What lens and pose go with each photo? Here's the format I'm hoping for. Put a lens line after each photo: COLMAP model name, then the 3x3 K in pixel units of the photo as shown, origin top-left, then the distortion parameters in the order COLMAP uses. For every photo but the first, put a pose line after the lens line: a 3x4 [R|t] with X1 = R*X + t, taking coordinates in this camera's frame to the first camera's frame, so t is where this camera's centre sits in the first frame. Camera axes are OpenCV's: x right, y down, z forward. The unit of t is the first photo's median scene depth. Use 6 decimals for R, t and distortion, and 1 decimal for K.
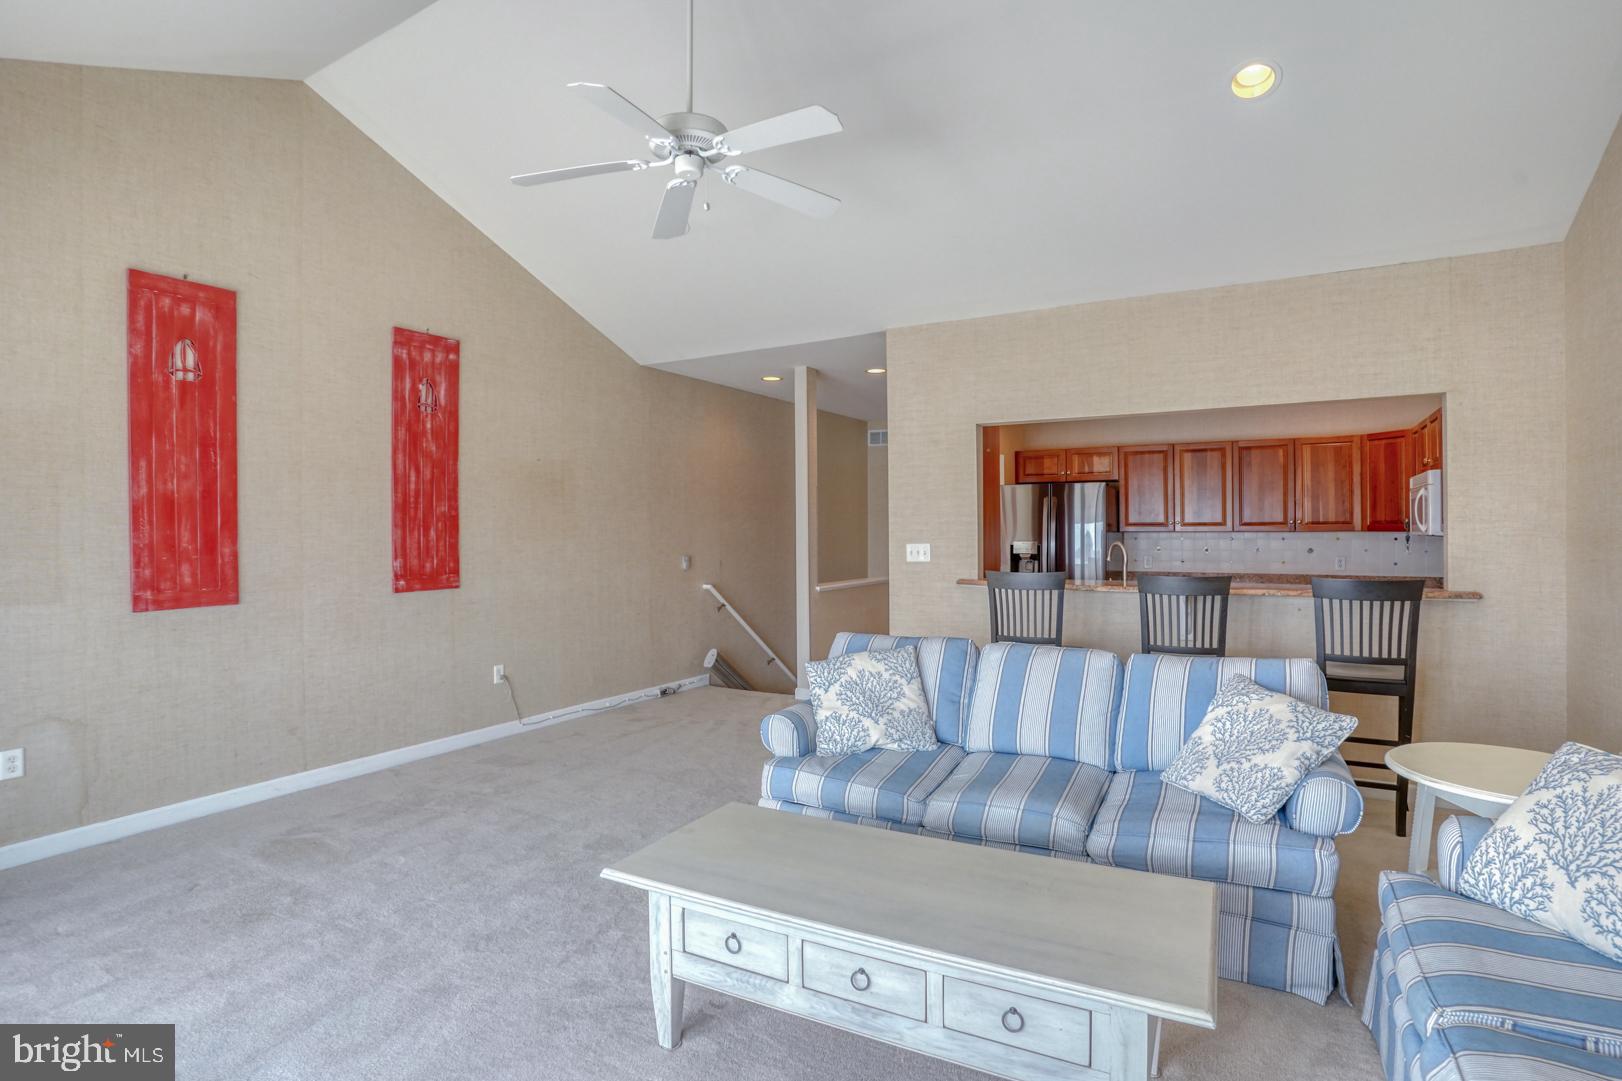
lens RADIAL K [[806.0, 0, 820.8], [0, 806.0, 538.5], [0, 0, 1]] dist [-0.082366, 0.045658]
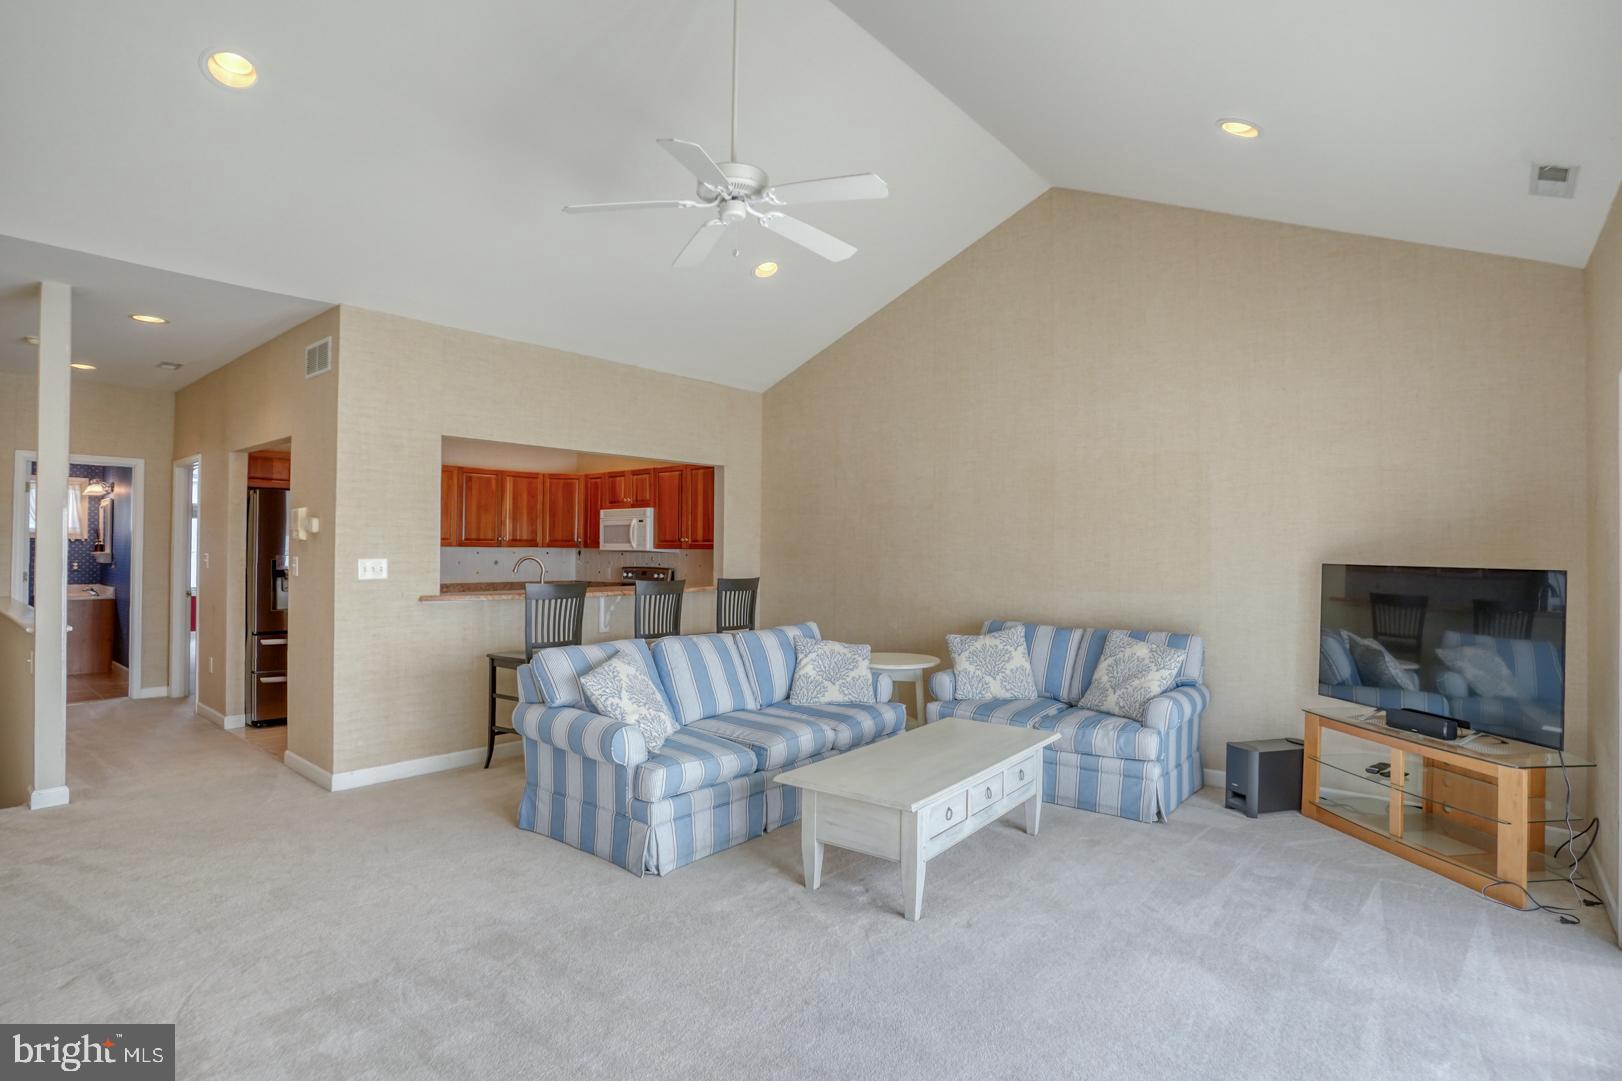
lens RADIAL K [[806.0, 0, 820.8], [0, 806.0, 538.5], [0, 0, 1]] dist [-0.082366, 0.045658]
pose [[0.177700, 0.017597, 0.983927, -0.641698], [-0.001182, 0.999843, -0.017668, -0.001096], [-0.984084, 0.001977, 0.177693, 0.363039]]
